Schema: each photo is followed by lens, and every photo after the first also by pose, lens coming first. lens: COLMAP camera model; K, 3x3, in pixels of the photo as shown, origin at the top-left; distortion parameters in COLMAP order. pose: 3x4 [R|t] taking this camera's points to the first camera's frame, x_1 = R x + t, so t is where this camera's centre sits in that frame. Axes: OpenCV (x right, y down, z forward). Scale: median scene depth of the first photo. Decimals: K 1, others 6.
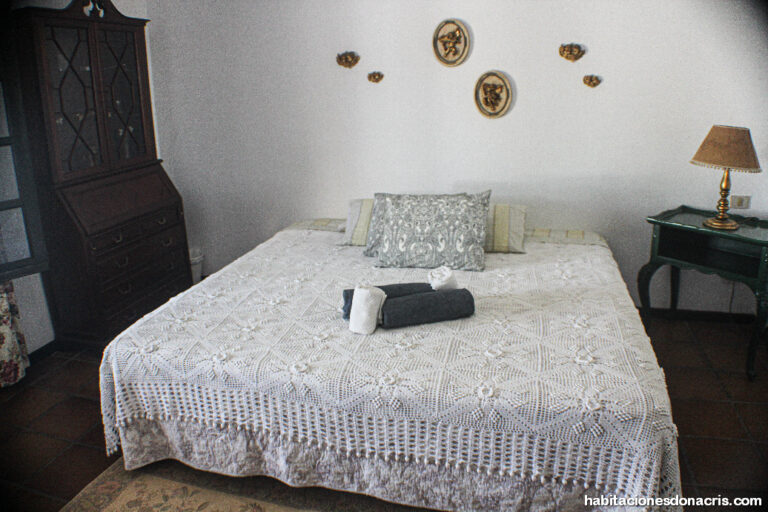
lens RADIAL K [[599.1, 0, 383.9], [0, 599.1, 252.6], [0, 0, 1]] dist [-0.166805, 0.001882]
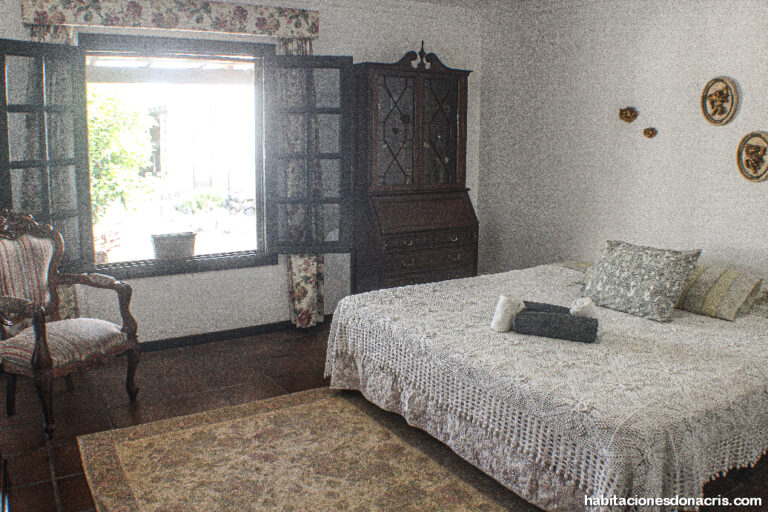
lens RADIAL K [[823.9, 0, 384.2], [0, 823.9, 256.8], [0, 0, 1]] dist [-0.079725, 0.000000]
pose [[0.707003, 0.151297, -0.690838, 0.822657], [-0.233718, 0.971948, -0.026325, 0.073062], [0.667475, 0.180073, 0.722531, -0.365862]]
